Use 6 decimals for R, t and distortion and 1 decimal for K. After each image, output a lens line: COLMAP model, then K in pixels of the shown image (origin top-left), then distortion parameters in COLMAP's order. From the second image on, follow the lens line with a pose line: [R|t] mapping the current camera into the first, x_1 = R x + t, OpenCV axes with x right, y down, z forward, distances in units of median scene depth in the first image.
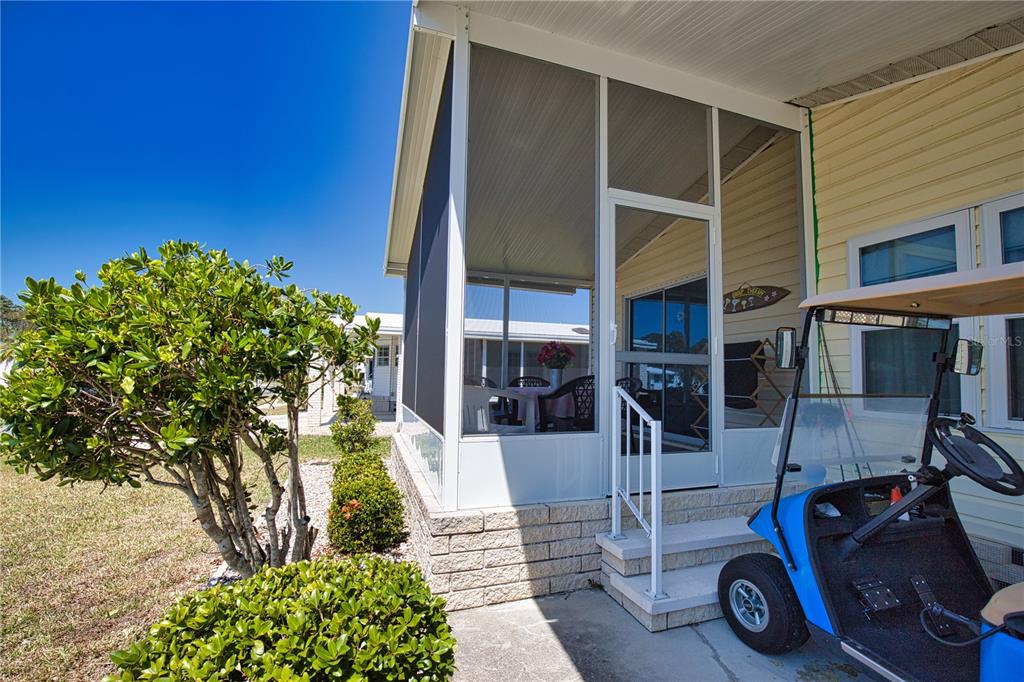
lens RADIAL K [[467.2, 0, 516.1], [0, 467.2, 347.4], [0, 0, 1]] dist [-0.037533, 0.007954]
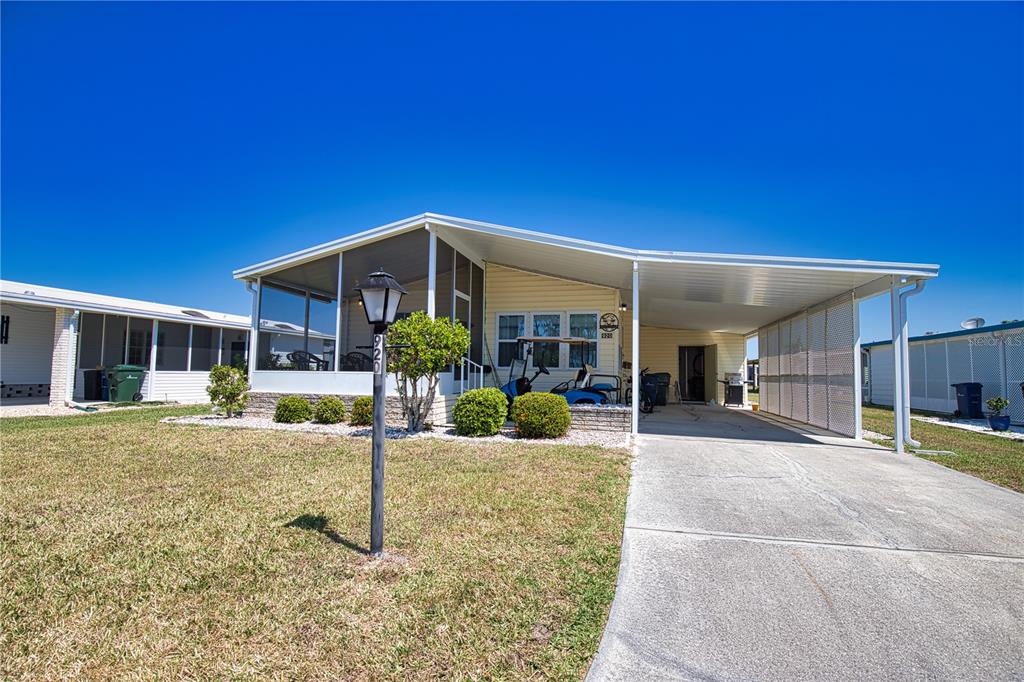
lens RADIAL K [[467.2, 0, 513.9], [0, 467.2, 352.1], [0, 0, 1]] dist [-0.037533, 0.007954]
pose [[0.553232, 0.028757, 0.832531, -1.886206], [-0.060265, 0.998167, 0.005568, 0.009947], [-0.830844, -0.053253, 0.553951, -0.886042]]
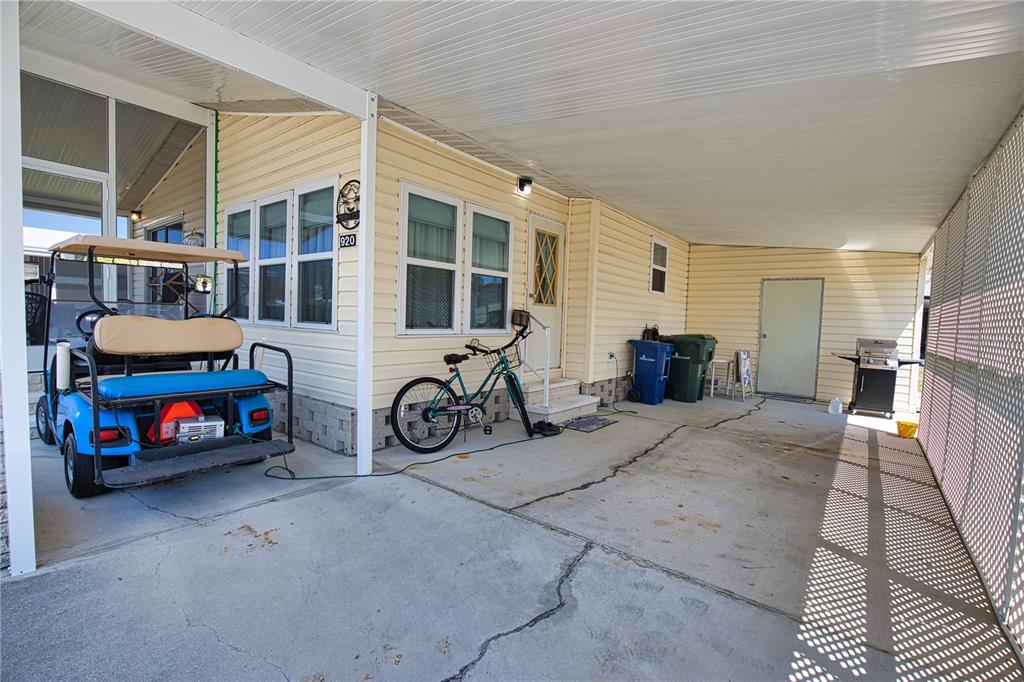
lens RADIAL K [[467.2, 0, 514.0], [0, 467.2, 342.6], [0, 0, 1]] dist [-0.037533, 0.007954]
pose [[0.824925, -0.020044, 0.564886, 0.671589], [-0.055762, 0.991610, 0.116616, -0.023366], [-0.562485, -0.127699, 0.816887, -0.906551]]
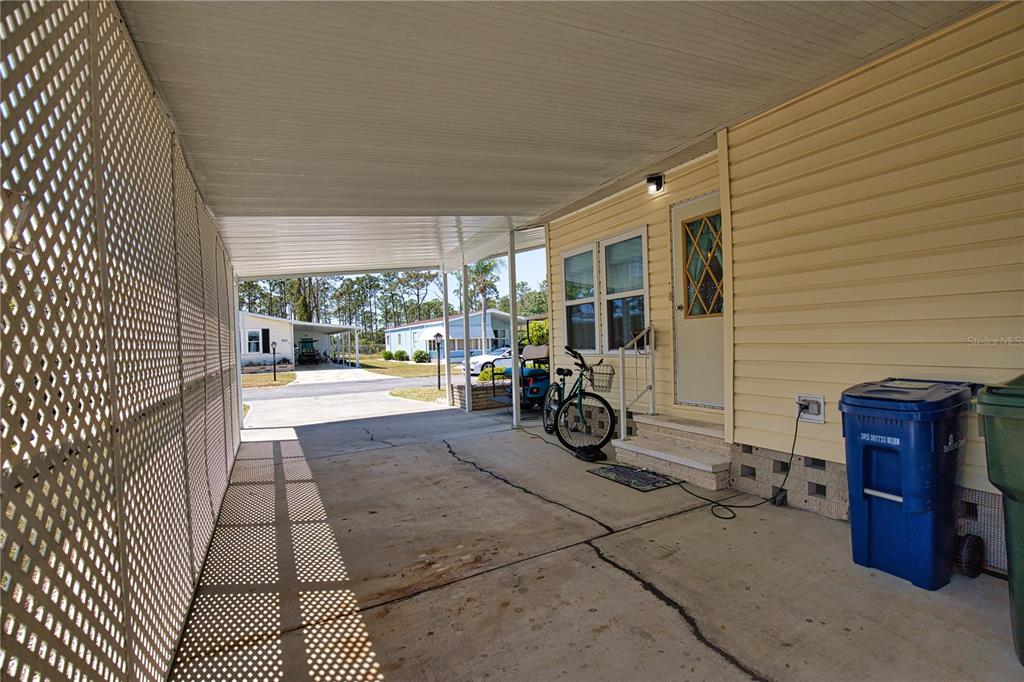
lens RADIAL K [[467.2, 0, 517.0], [0, 467.2, 344.4], [0, 0, 1]] dist [-0.037533, 0.007954]
pose [[0.174928, -0.019543, -0.984387, 2.891113], [0.096867, 0.995294, -0.002546, 0.064208], [0.979805, -0.094909, 0.175998, -0.242911]]
